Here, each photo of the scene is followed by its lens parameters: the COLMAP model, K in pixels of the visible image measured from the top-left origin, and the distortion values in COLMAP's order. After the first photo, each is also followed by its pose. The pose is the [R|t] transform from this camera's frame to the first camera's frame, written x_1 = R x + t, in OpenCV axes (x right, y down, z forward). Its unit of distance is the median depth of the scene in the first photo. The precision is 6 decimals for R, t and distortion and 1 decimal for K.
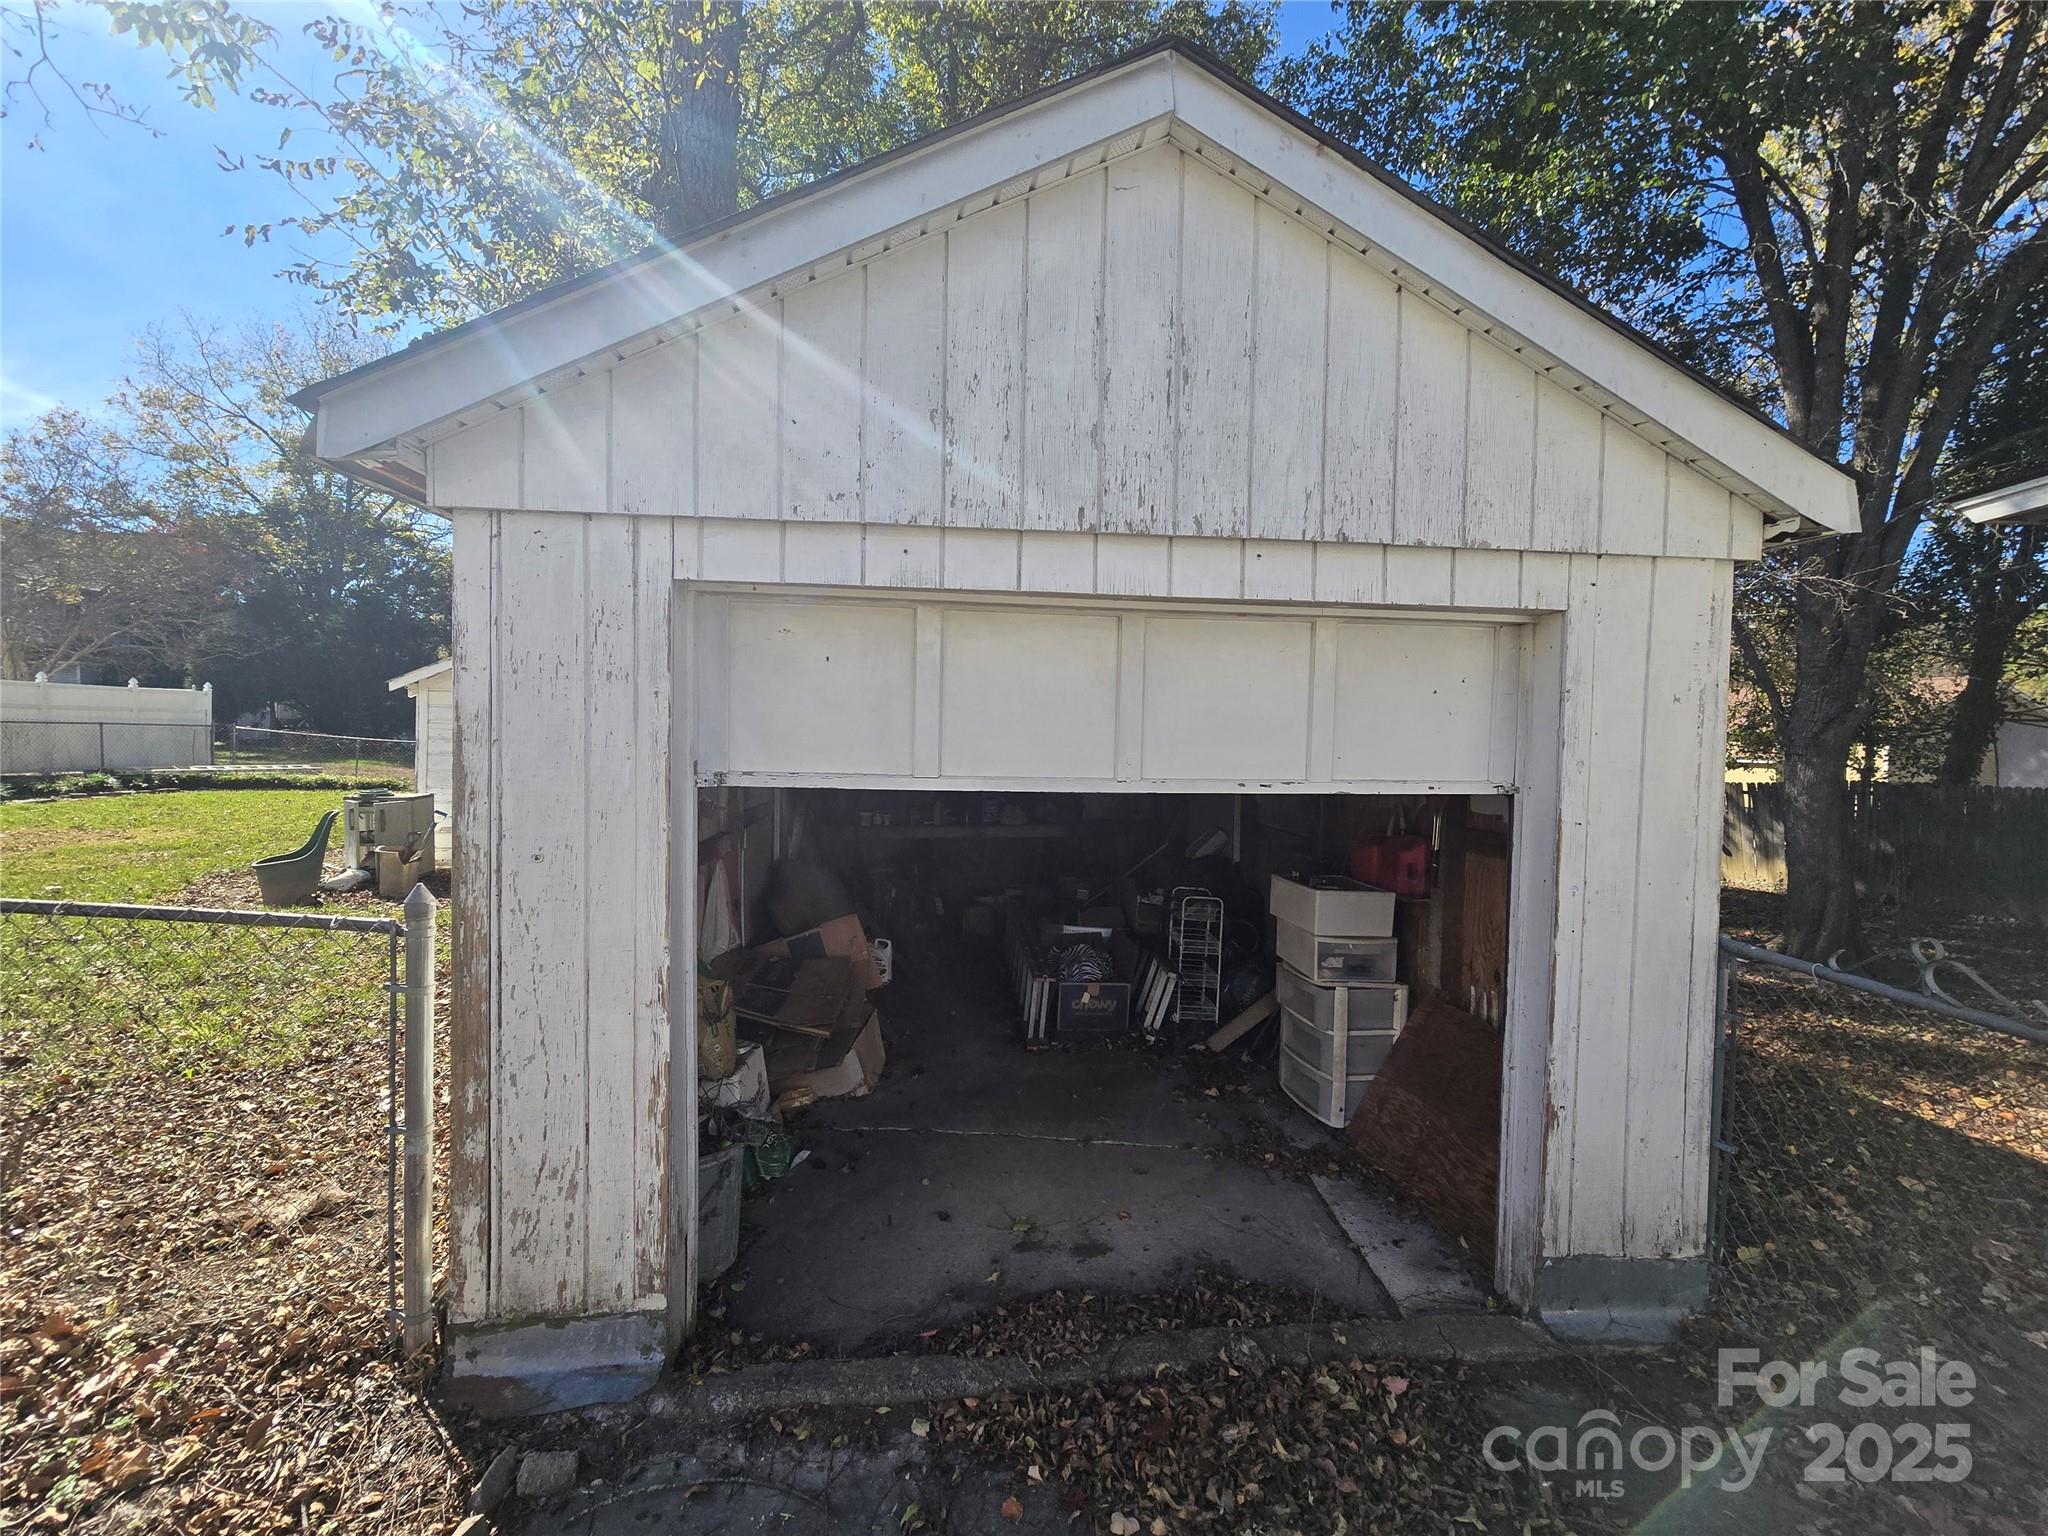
lens RADIAL K [[830.3, 0, 1036.0], [0, 830.3, 756.3], [0, 0, 1]] dist [0.000145, 0.000071]
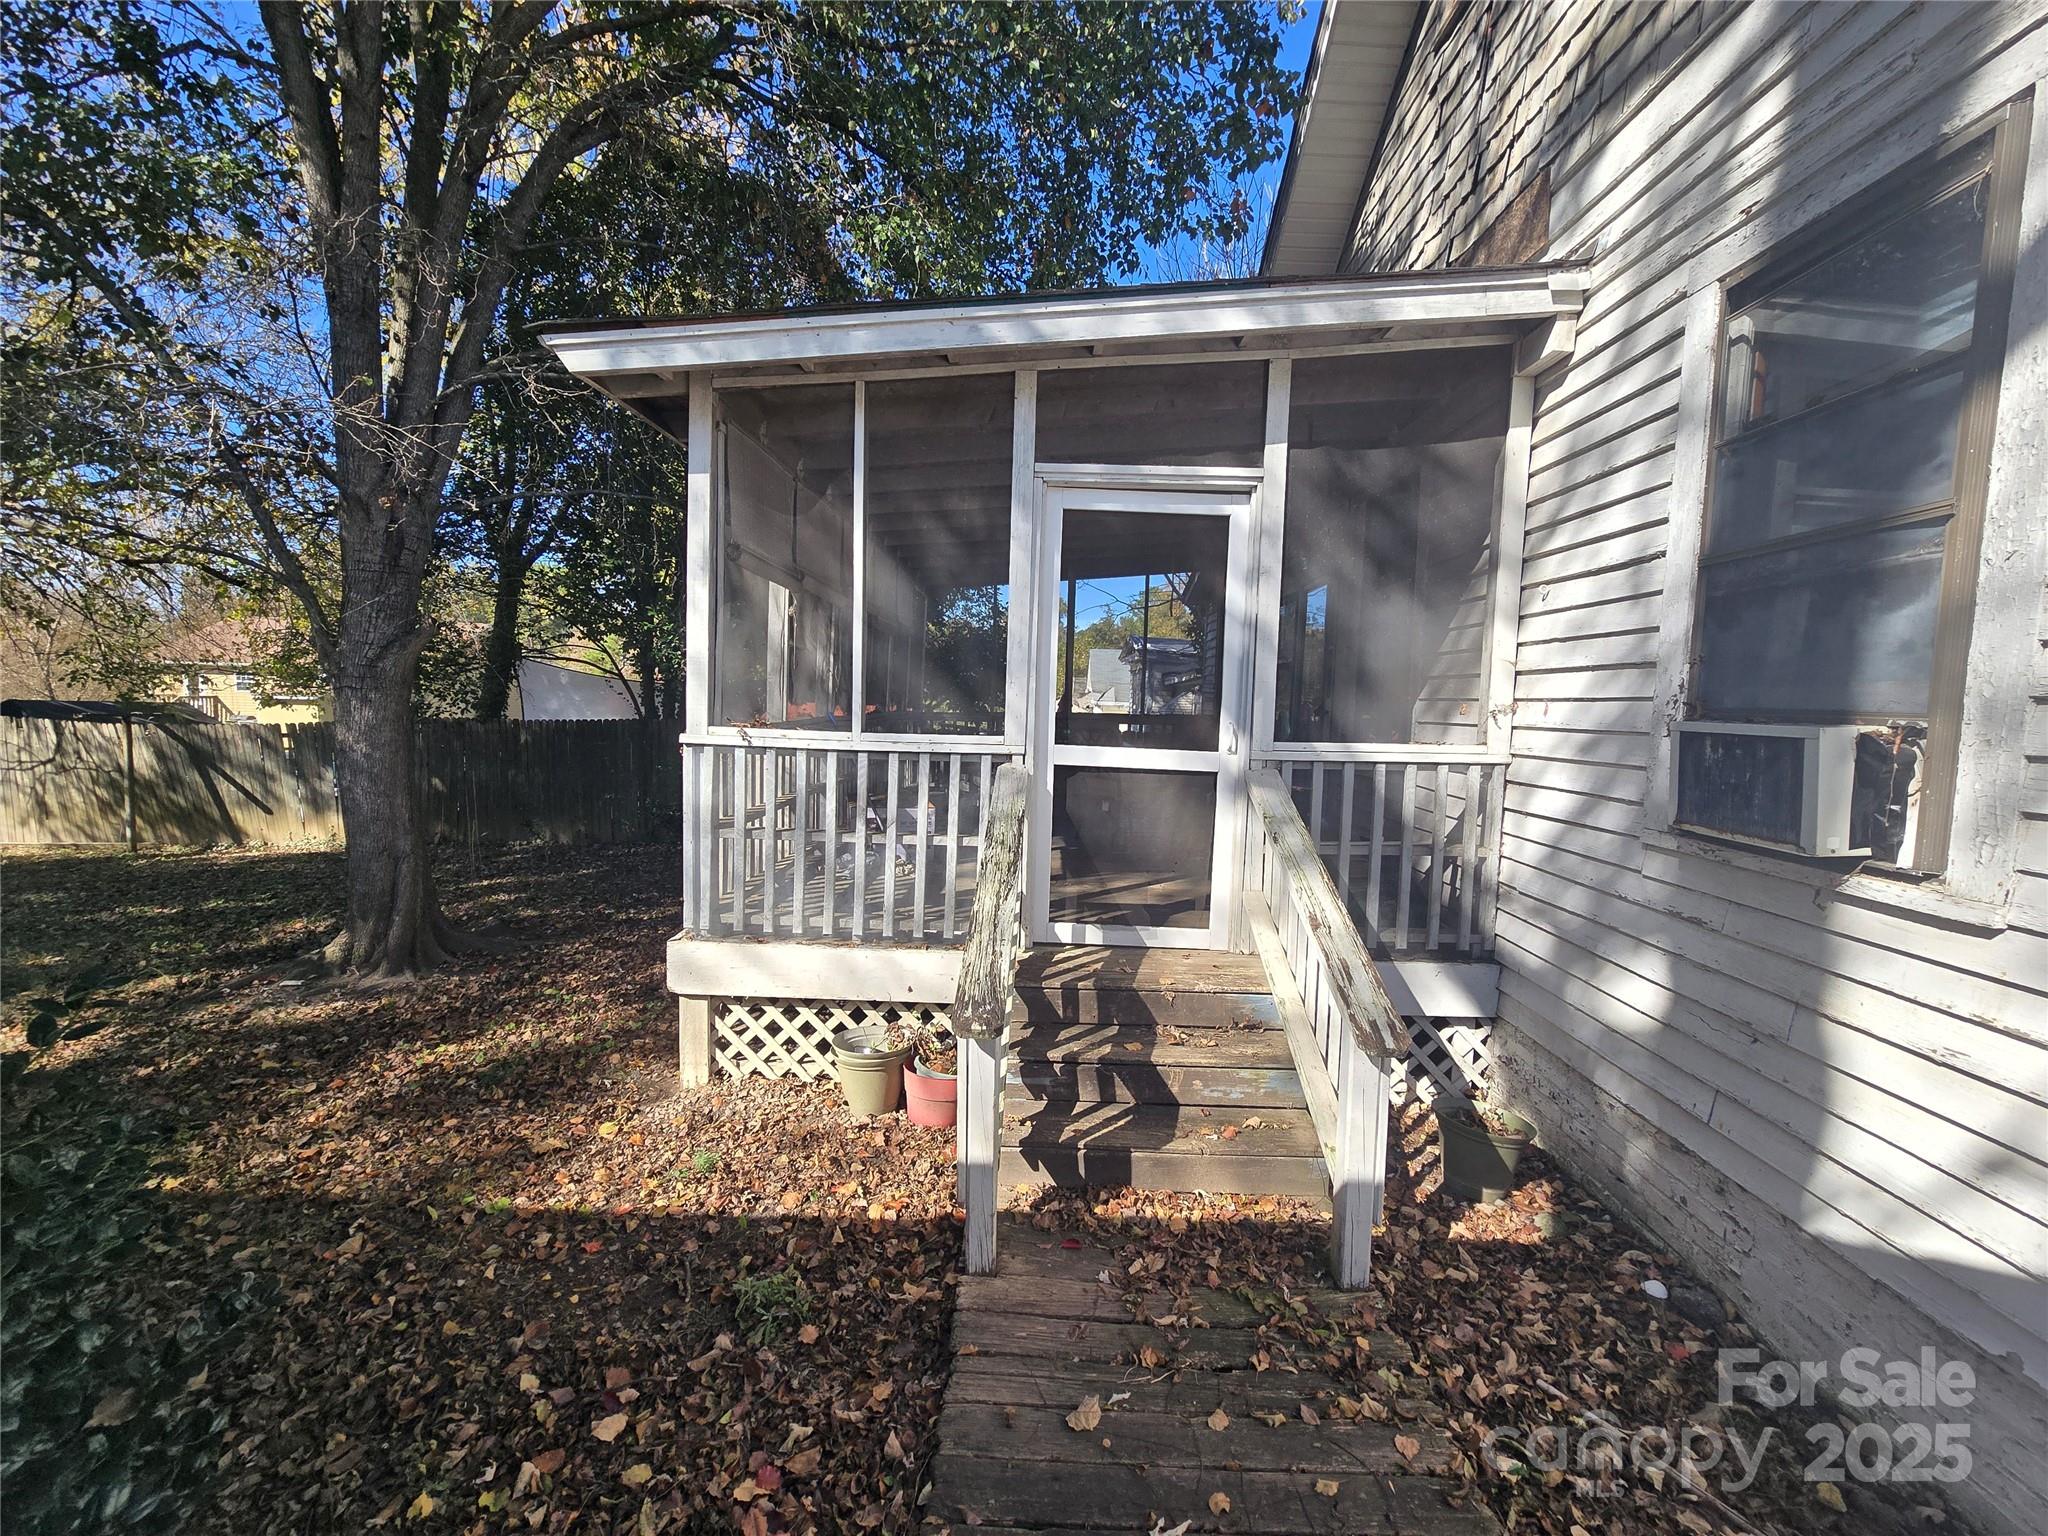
lens RADIAL K [[830.3, 0, 1036.0], [0, 830.3, 756.3], [0, 0, 1]] dist [0.000145, 0.000071]
pose [[0.129745, -0.074408, 0.988752, 0.237701], [-0.002053, 0.997158, 0.075310, 0.001284], [-0.991545, -0.011801, 0.129223, 0.272687]]
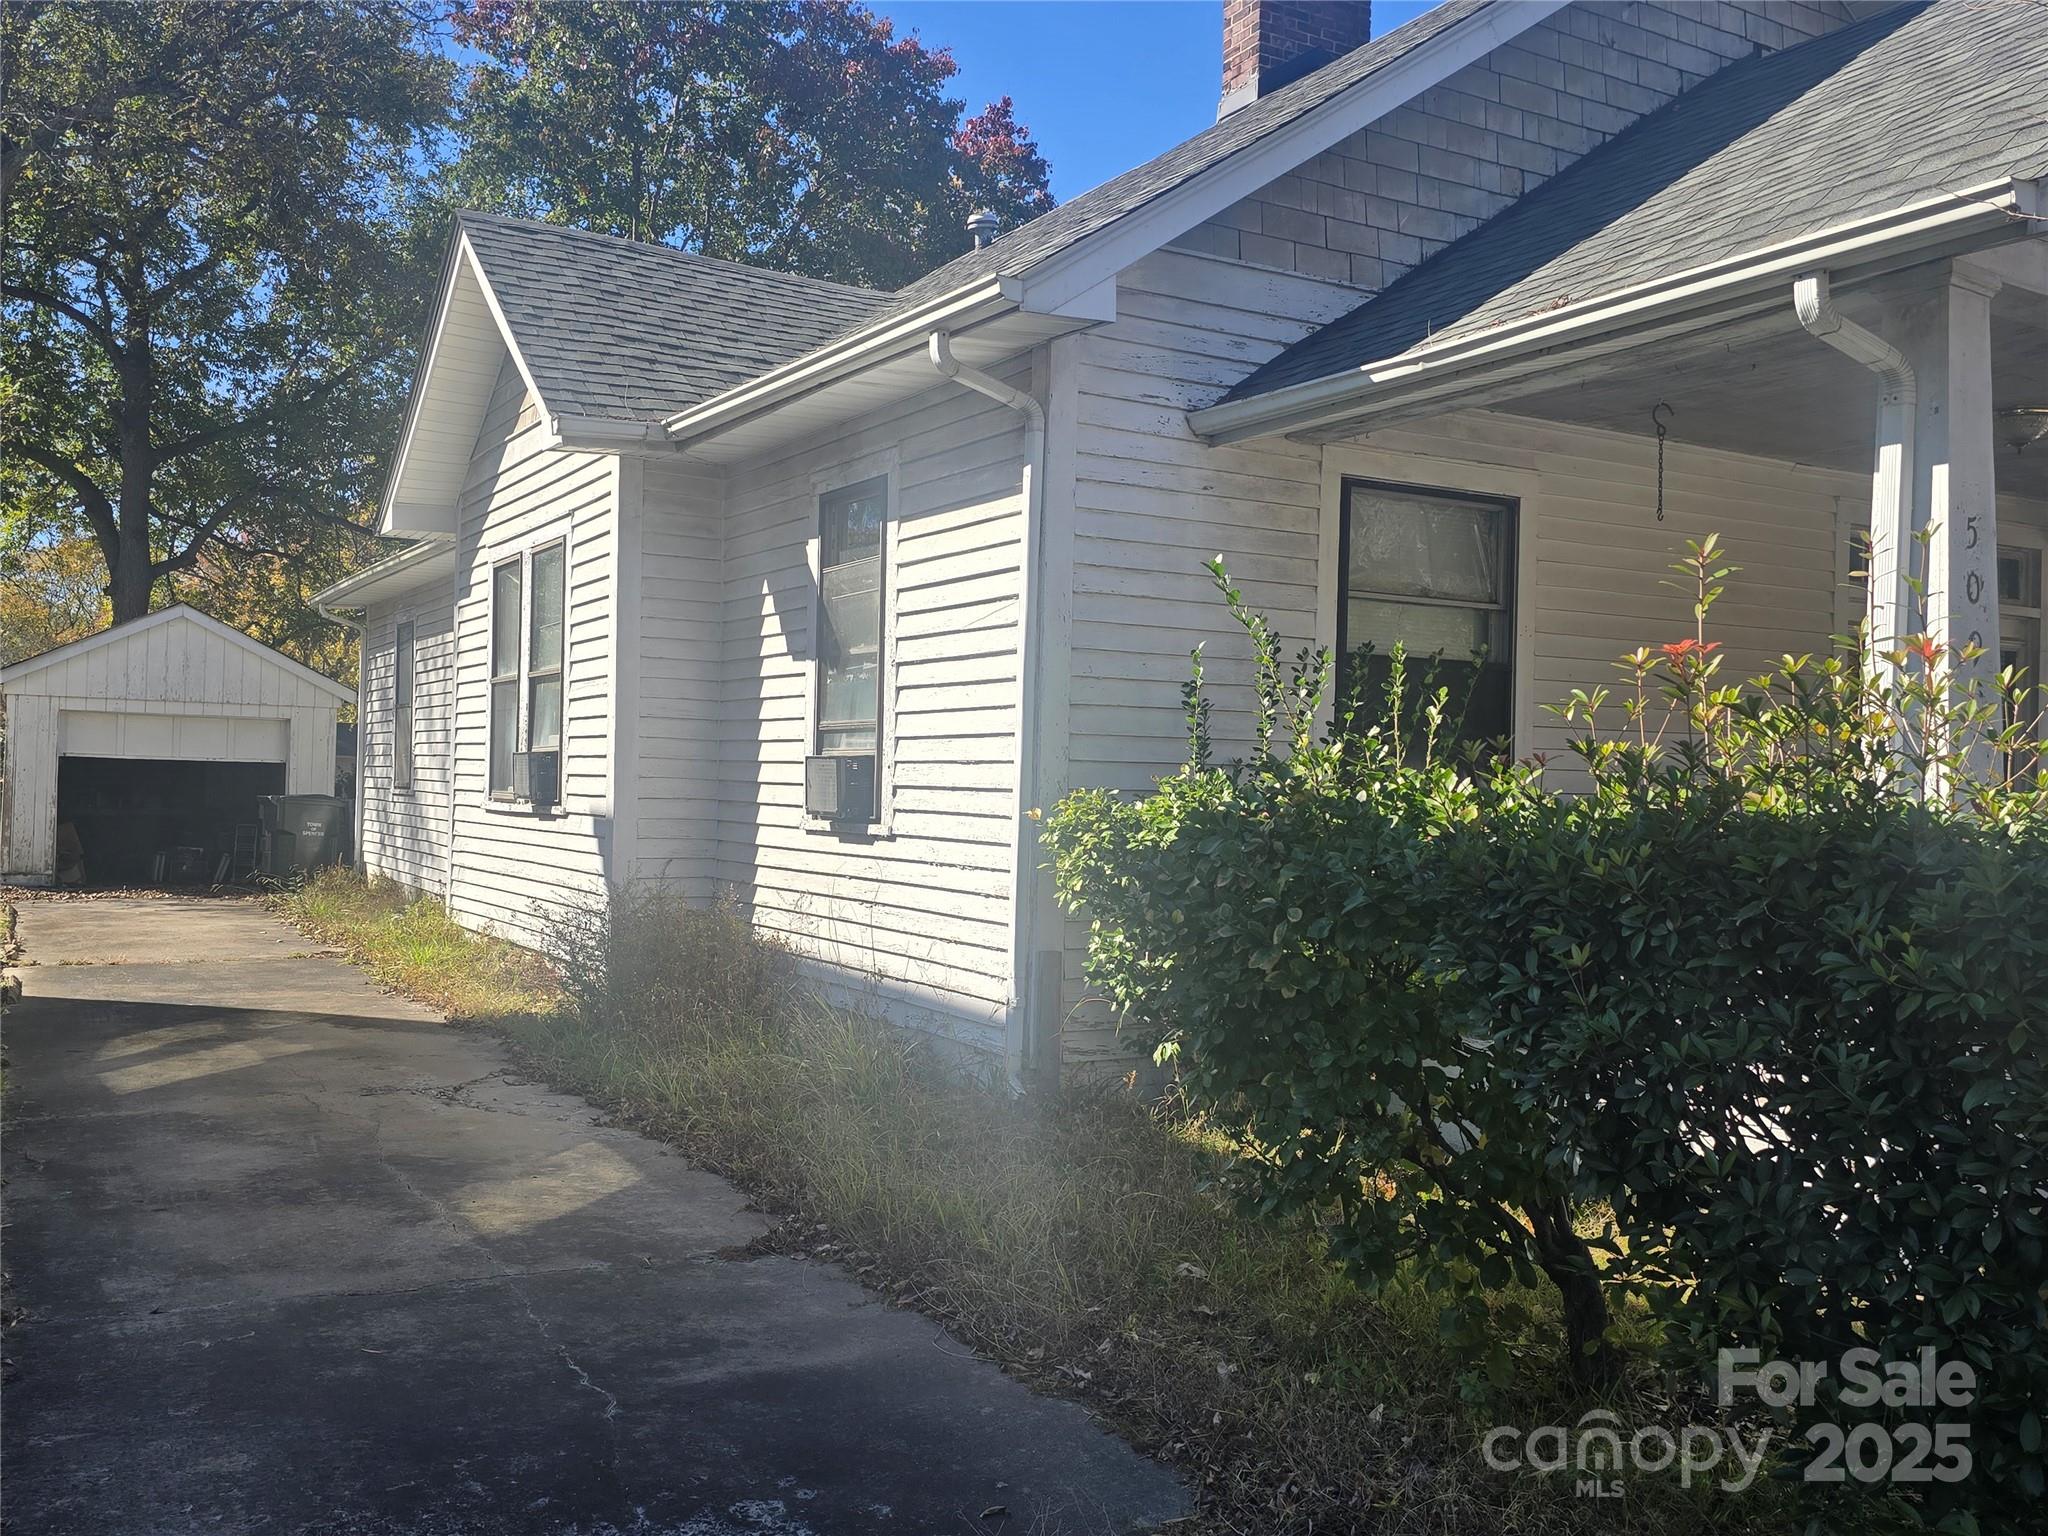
lens RADIAL K [[1767.8, 0, 1024.0], [0, 1767.8, 768.0], [0, 0, 1]] dist [0.012239, 0.008357]
pose [[0.919697, 0.016170, 0.392296, 0.451924], [-0.004284, 0.999505, -0.031153, 0.286235], [-0.392606, 0.026970, 0.919311, -7.383695]]
